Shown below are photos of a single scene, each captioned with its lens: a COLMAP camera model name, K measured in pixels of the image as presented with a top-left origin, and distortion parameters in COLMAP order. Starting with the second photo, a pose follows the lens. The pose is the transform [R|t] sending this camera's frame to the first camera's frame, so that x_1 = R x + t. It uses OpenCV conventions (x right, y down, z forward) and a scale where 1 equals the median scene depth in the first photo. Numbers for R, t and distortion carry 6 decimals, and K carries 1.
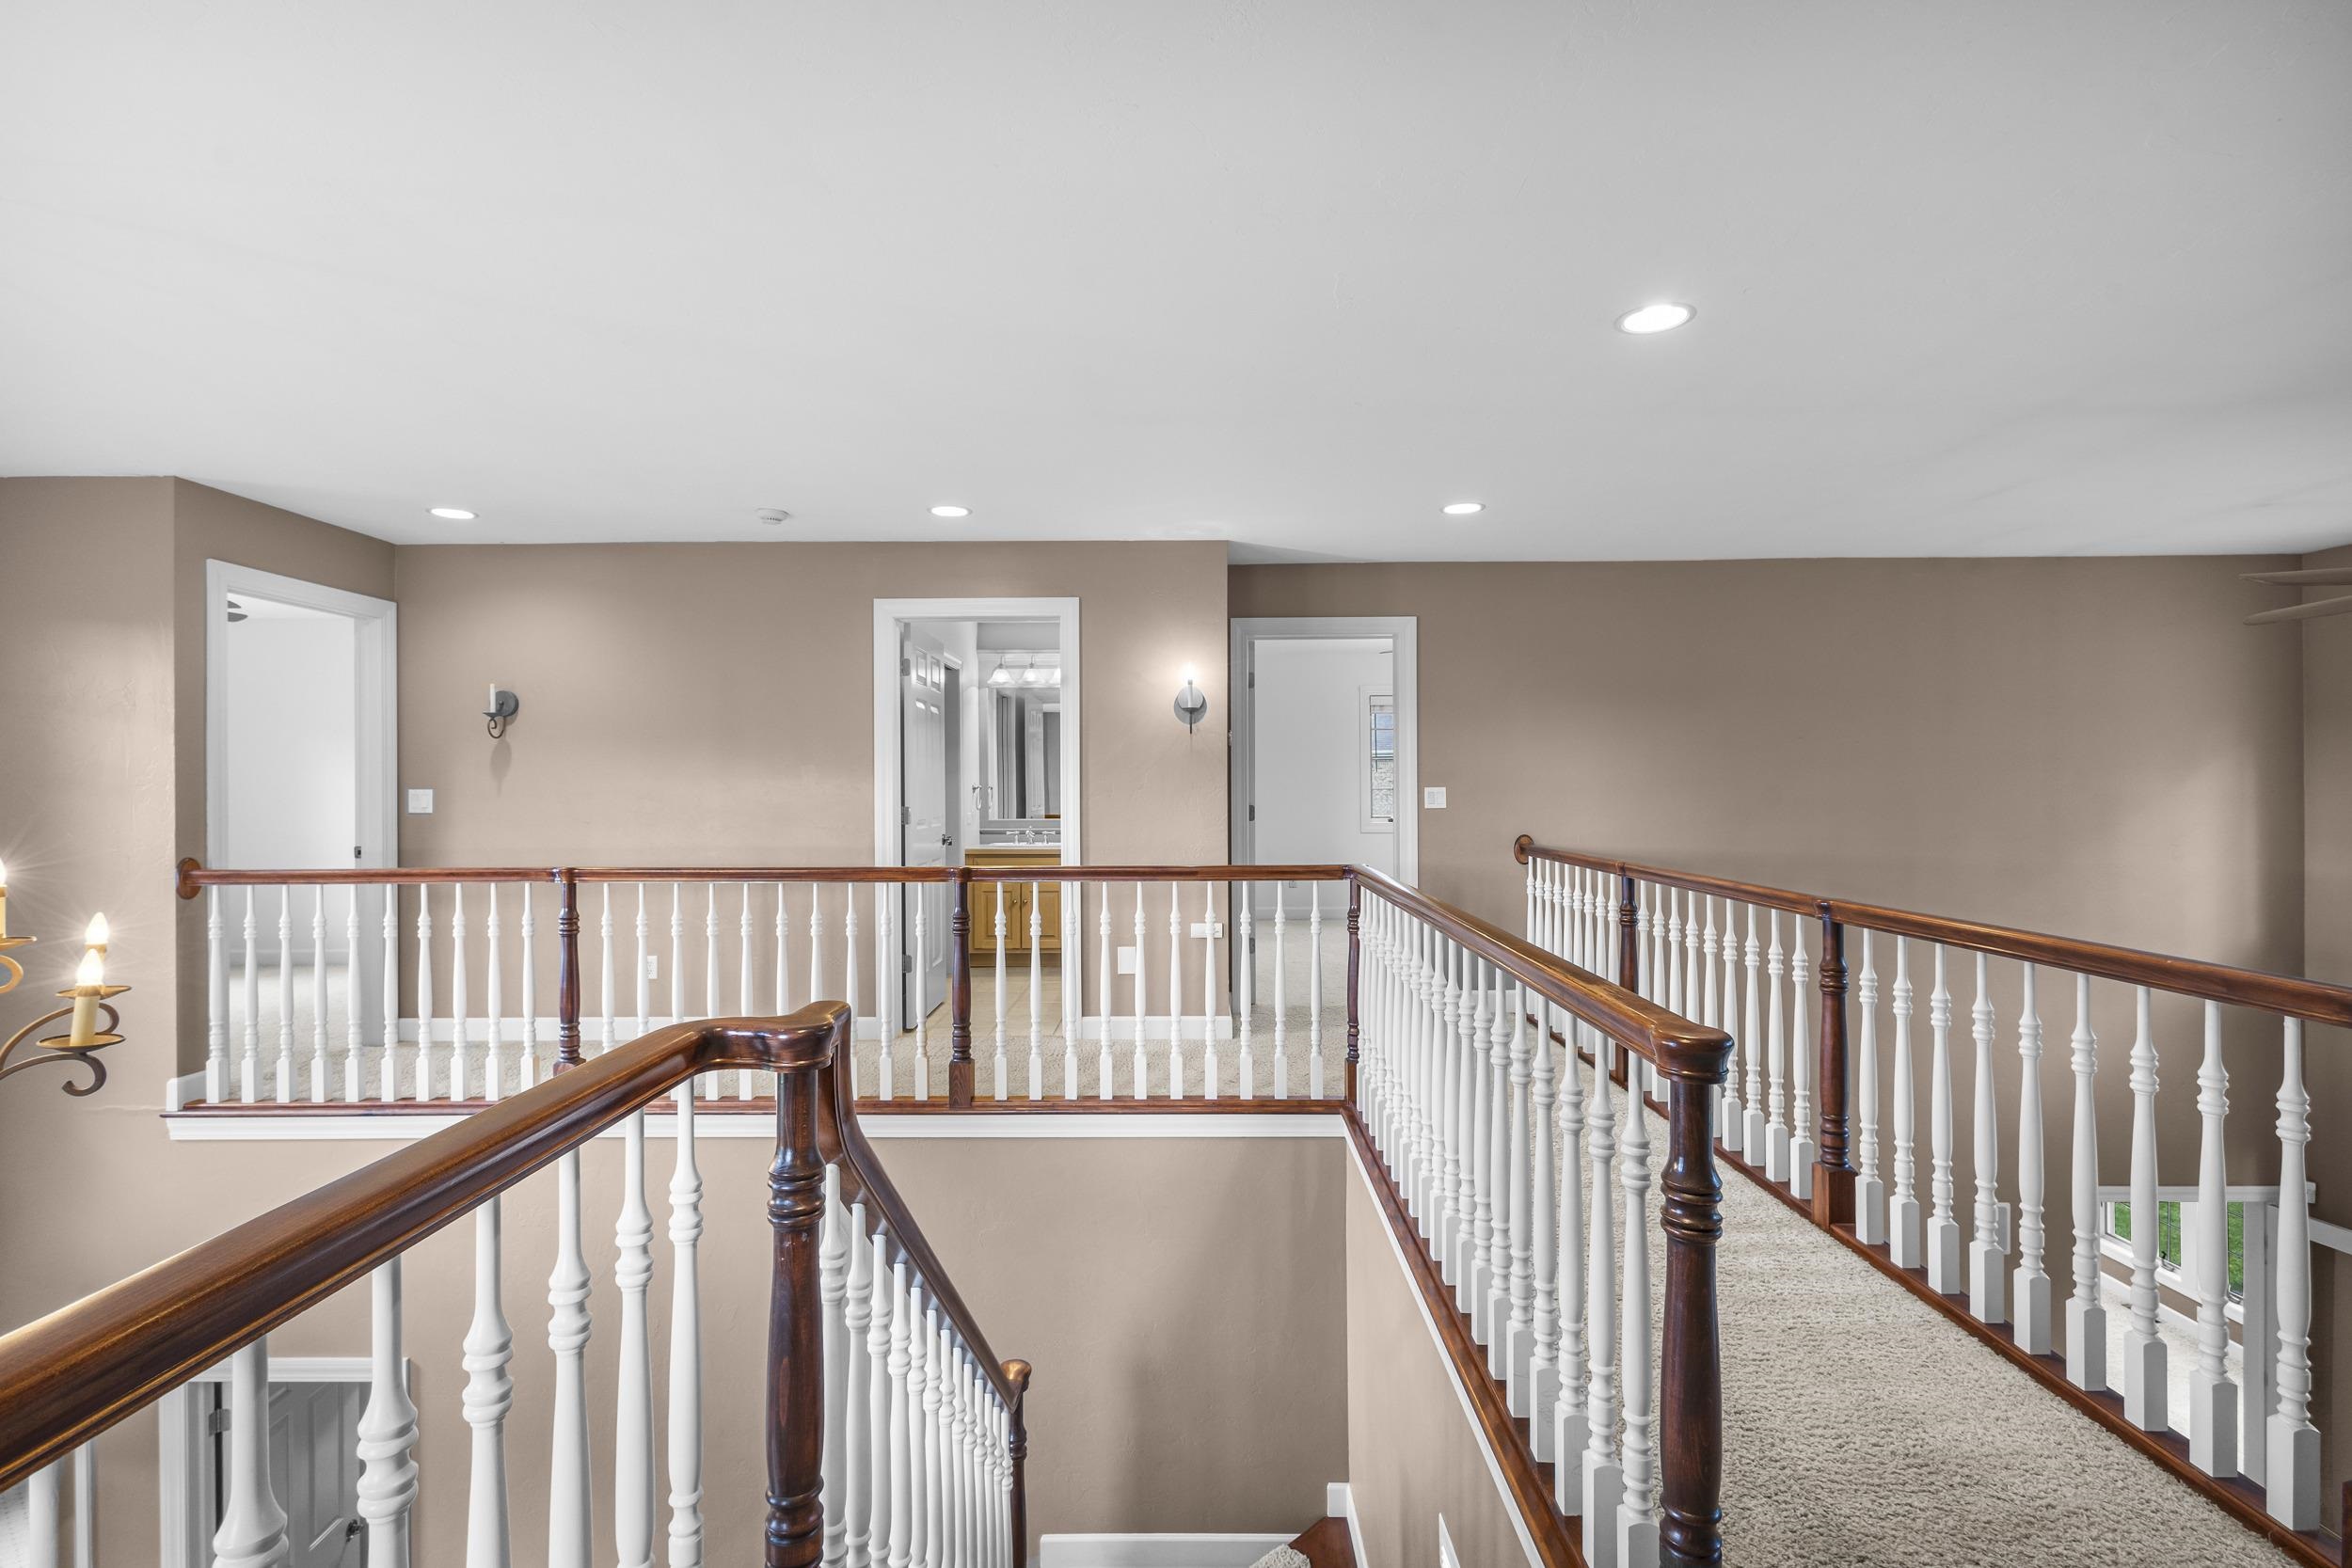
lens RADIAL K [[945.9, 0, 1174.0], [0, 945.9, 787.4], [0, 0, 1]] dist [-0.007955, 0.000374]
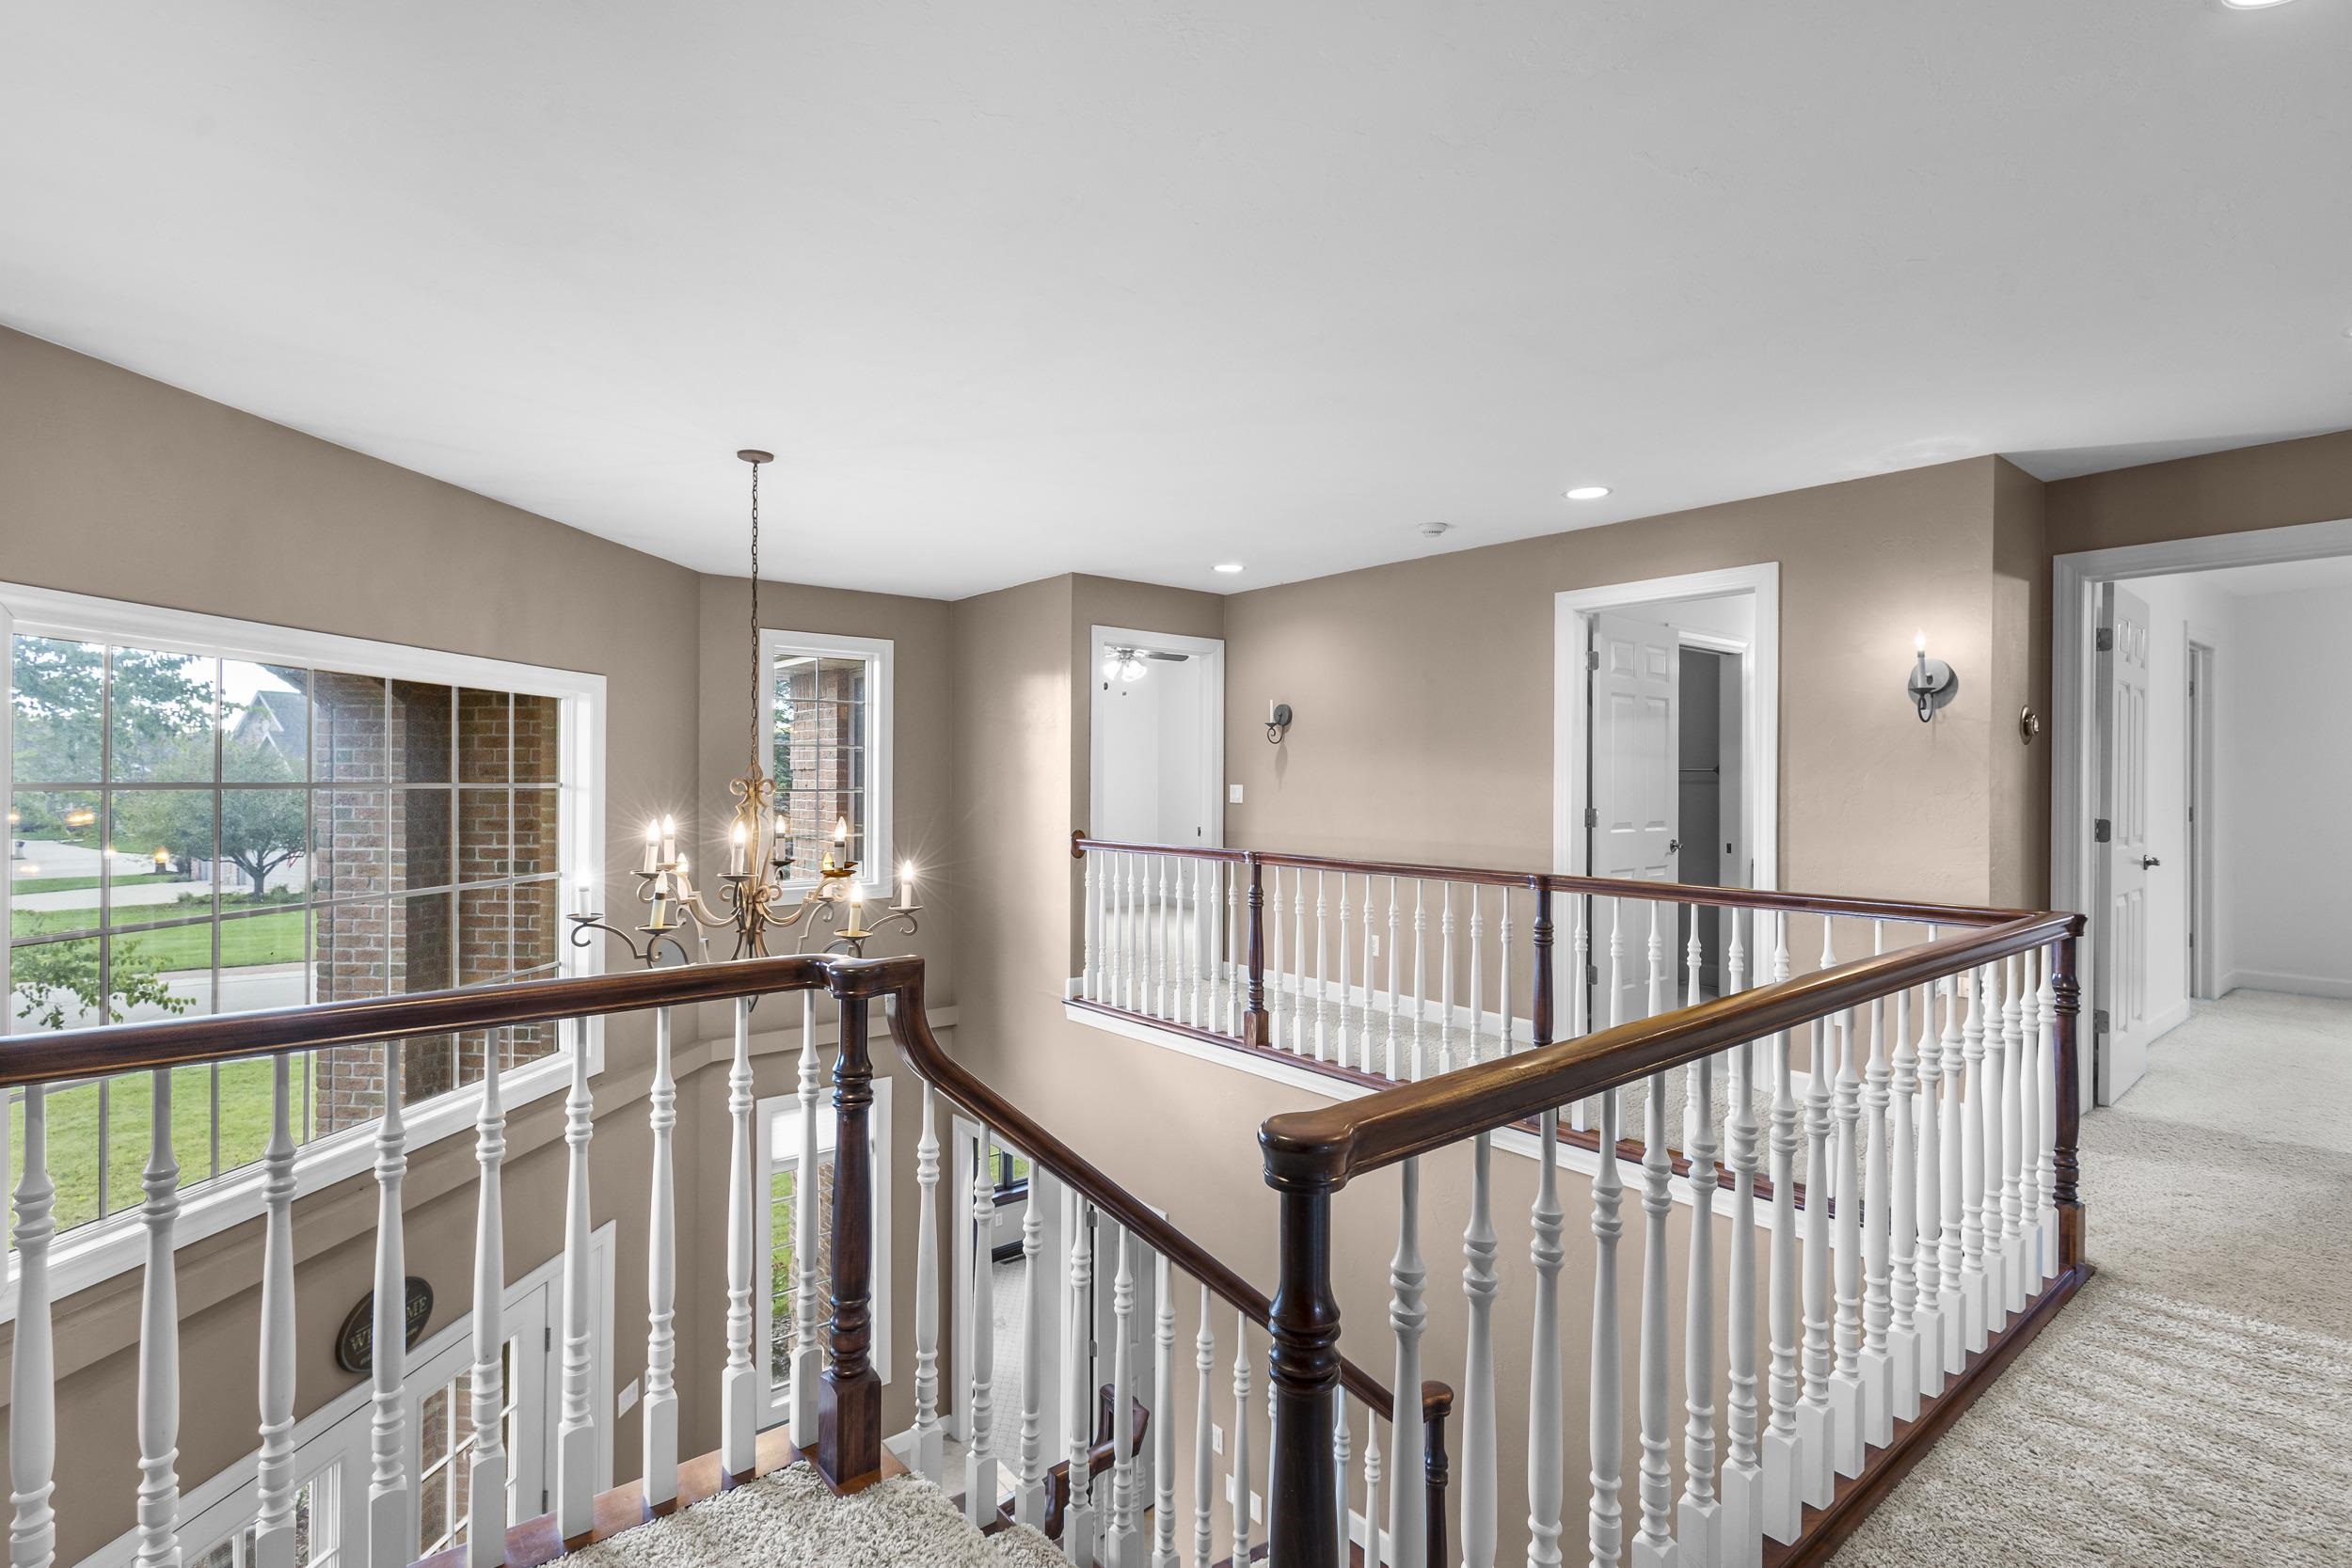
lens RADIAL K [[1091.2, 0, 1174.5], [0, 1091.2, 776.7], [0, 0, 1]] dist [0.004959, -0.000954]
pose [[0.647803, 0.008392, -0.761761, 0.283734], [-0.019623, 0.999791, -0.005673, -0.000973], [0.761555, 0.018623, 0.647833, 0.003291]]
